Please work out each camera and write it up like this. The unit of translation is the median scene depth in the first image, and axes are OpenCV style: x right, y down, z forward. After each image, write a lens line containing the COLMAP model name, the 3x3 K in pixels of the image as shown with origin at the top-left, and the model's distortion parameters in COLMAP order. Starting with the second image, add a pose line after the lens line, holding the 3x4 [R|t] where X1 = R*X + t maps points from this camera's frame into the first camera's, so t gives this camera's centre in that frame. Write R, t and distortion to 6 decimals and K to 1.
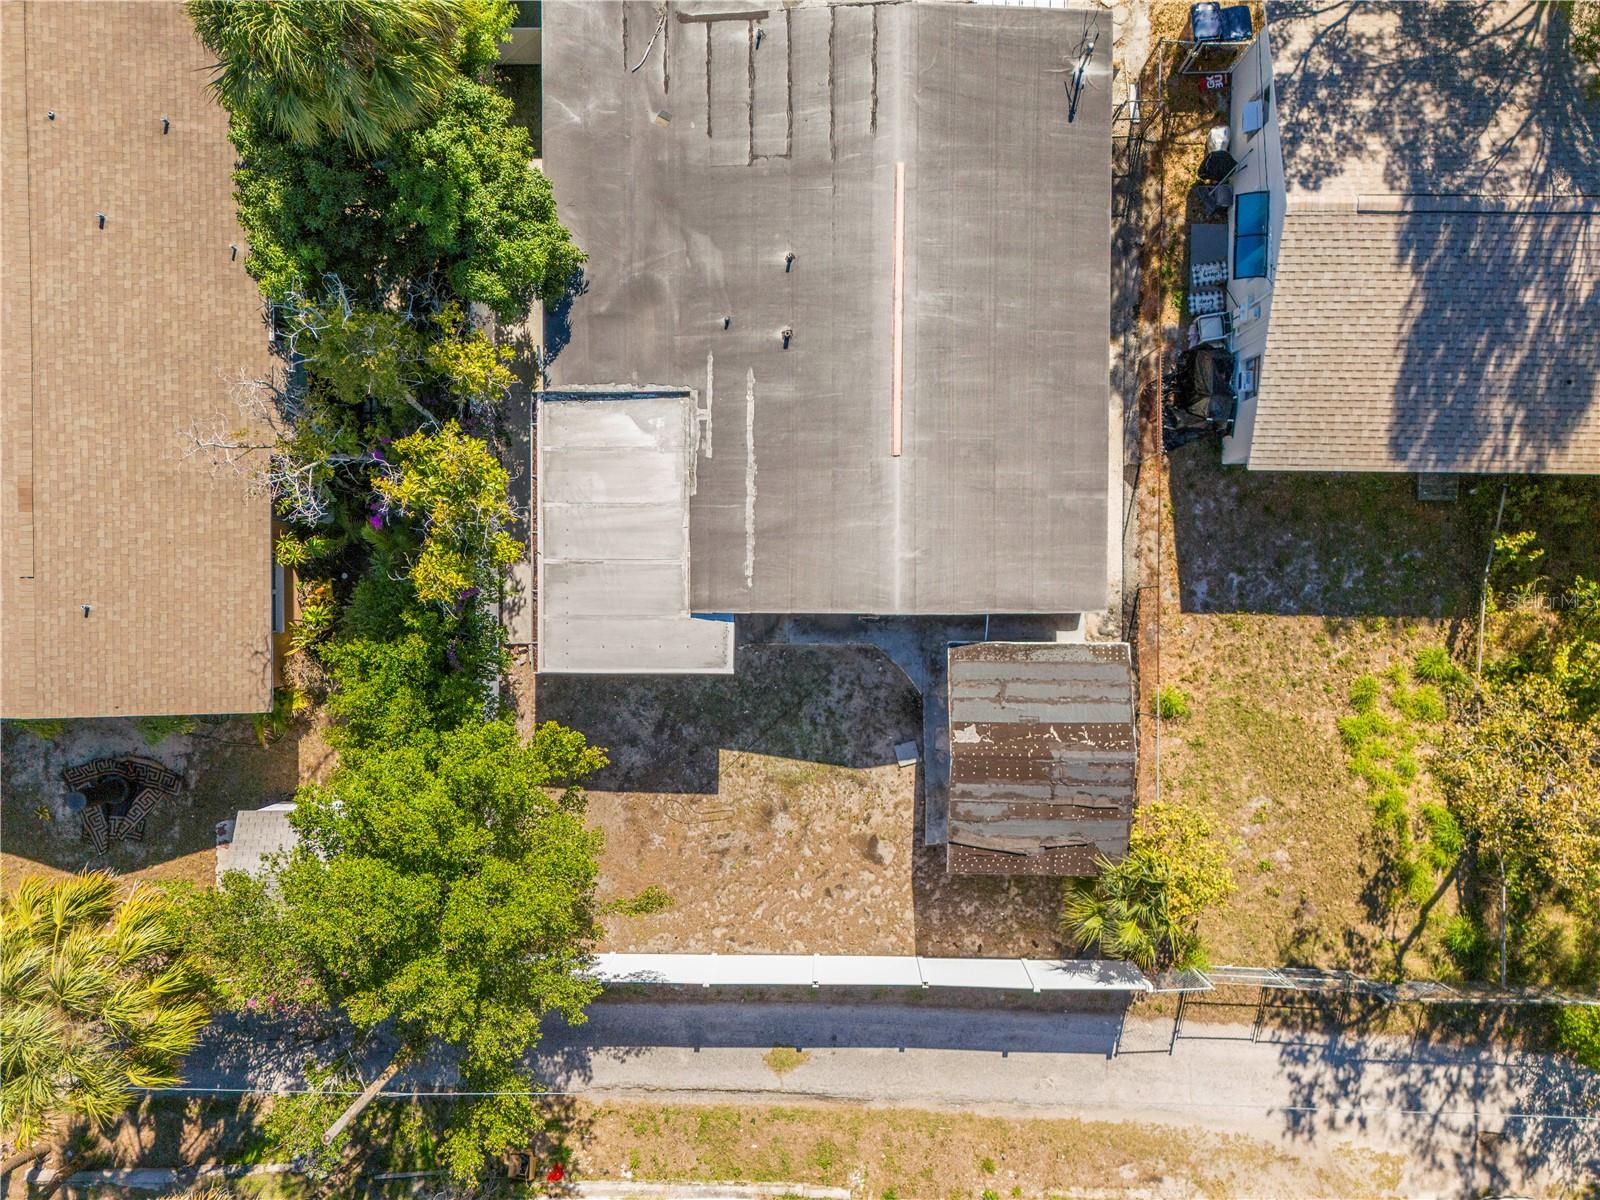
lens RADIAL K [[1222.0, 0, 800.6], [0, 1222.0, 614.1], [0, 0, 1]] dist [0.048250, -0.037033]
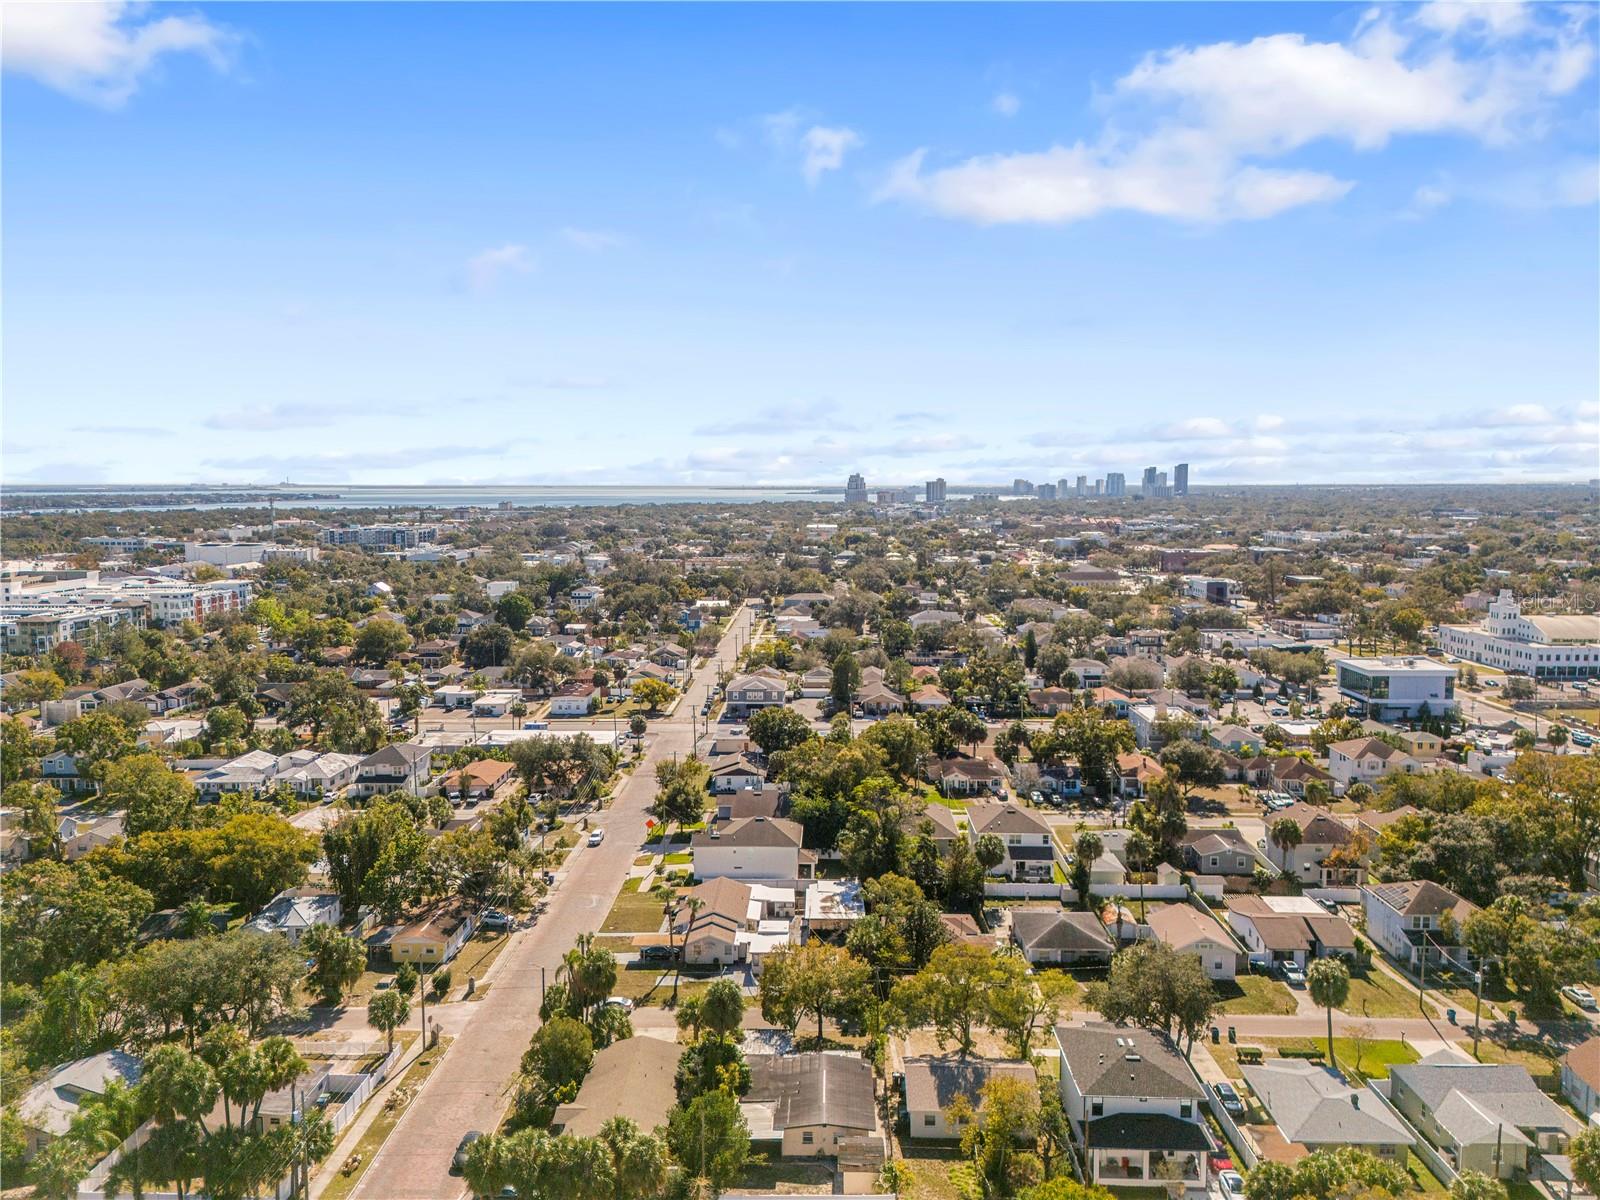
lens RADIAL K [[1214.3, 0, 751.1], [0, 1214.3, 599.7], [0, 0, 1]] dist [0.166380, -0.059372]
pose [[0.998100, 0.024398, -0.056577, 0.024756], [-0.058342, 0.079036, -0.995163, 3.651185], [-0.019809, 0.996573, 0.080309, -0.975249]]
